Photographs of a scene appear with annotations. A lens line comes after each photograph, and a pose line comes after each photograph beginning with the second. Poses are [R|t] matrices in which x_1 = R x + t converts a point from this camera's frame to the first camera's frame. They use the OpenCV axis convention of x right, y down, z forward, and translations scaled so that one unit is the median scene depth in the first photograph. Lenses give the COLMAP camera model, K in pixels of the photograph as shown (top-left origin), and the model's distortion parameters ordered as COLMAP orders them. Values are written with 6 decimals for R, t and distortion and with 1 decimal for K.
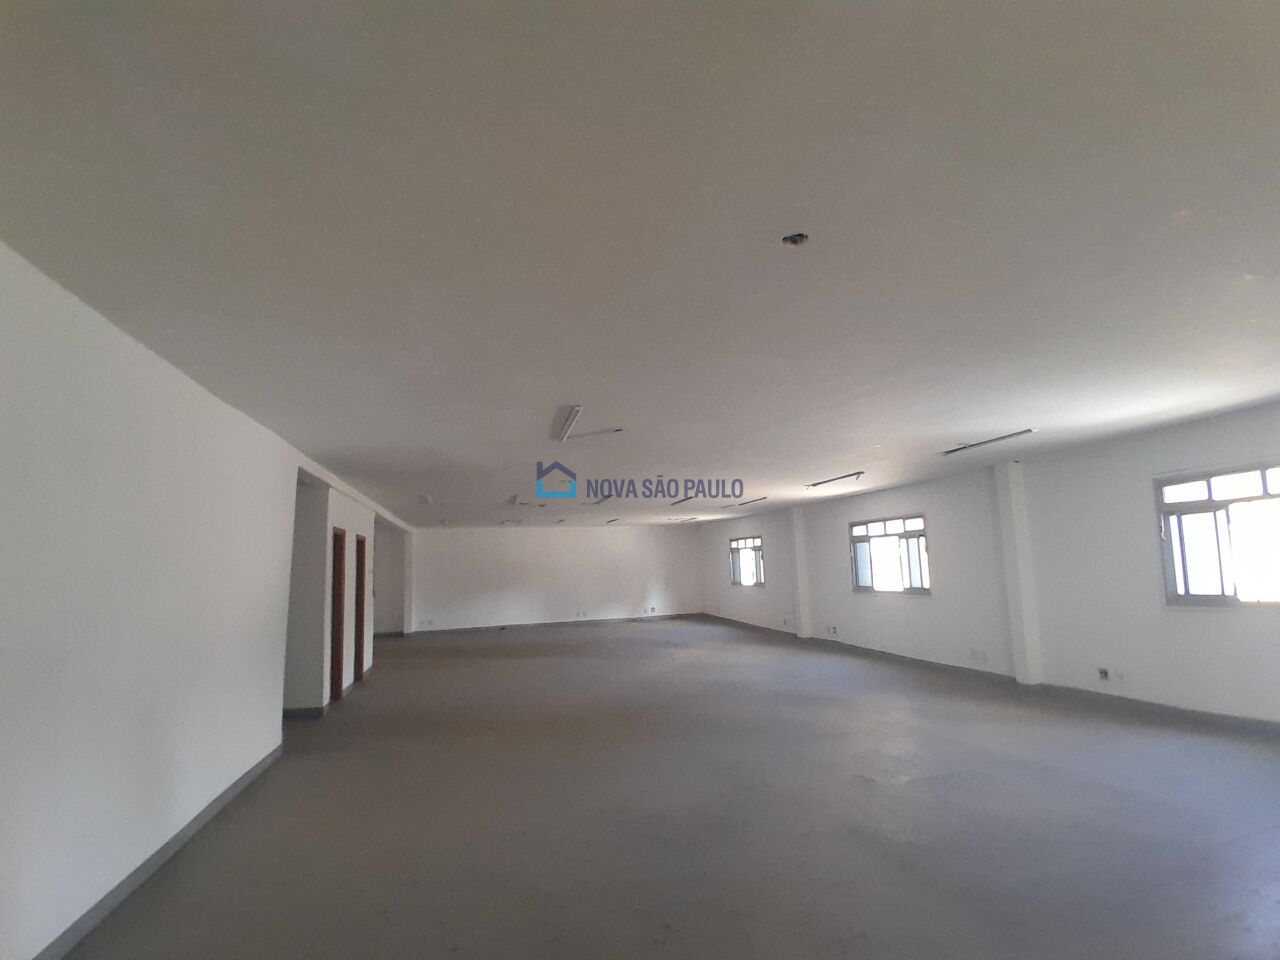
lens RADIAL K [[671.6, 0, 640.0], [0, 671.6, 480.0], [0, 0, 1]] dist [-0.001403, -0.054744]
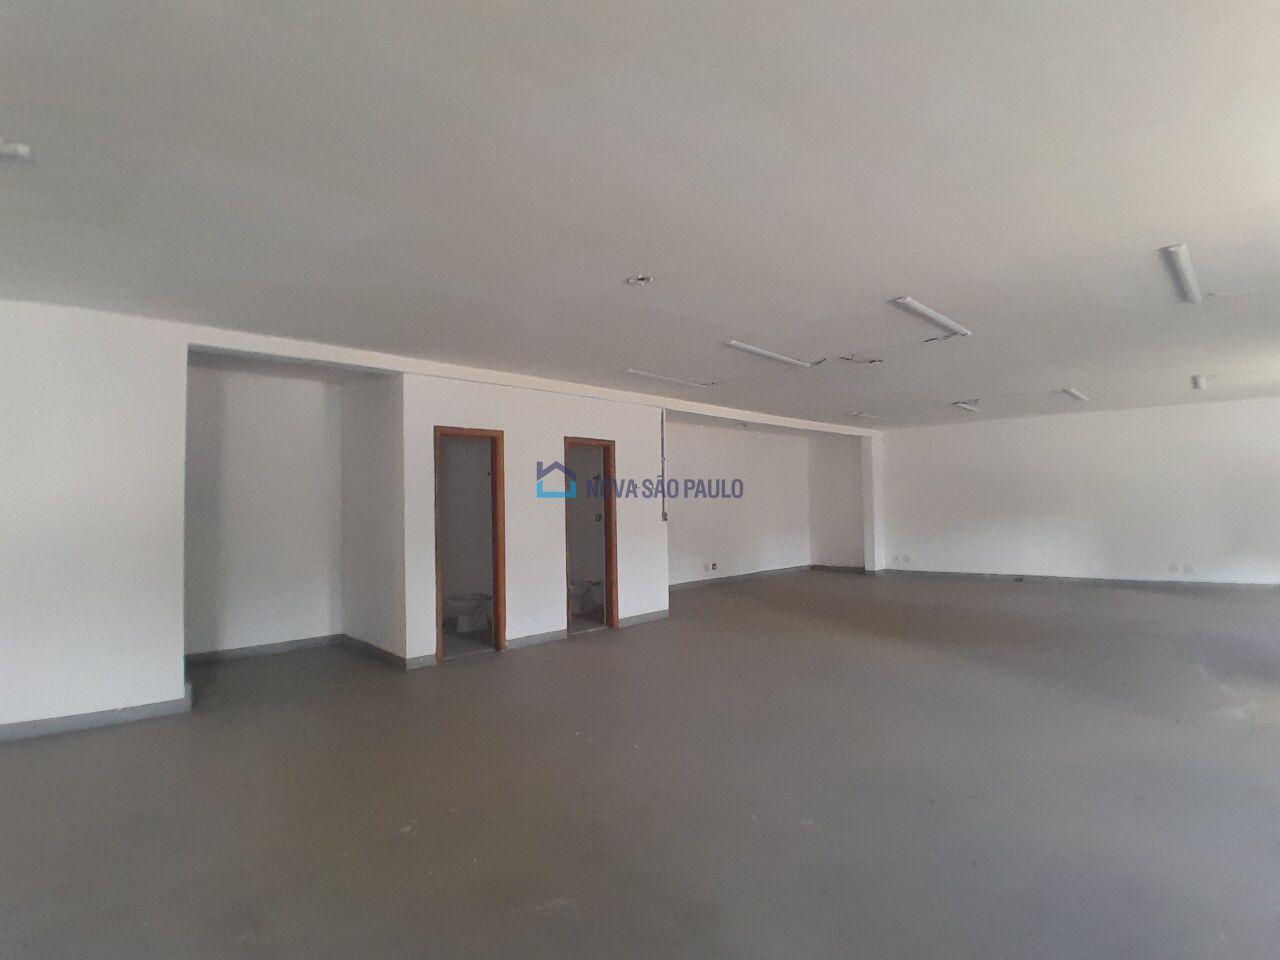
lens RADIAL K [[671.6, 0, 640.0], [0, 671.6, 480.0], [0, 0, 1]] dist [-0.001403, -0.054744]
pose [[0.503023, -0.005232, -0.864257, 0.163289], [0.109794, 0.992267, 0.057896, 0.055361], [0.857271, -0.124013, 0.499708, 0.406378]]
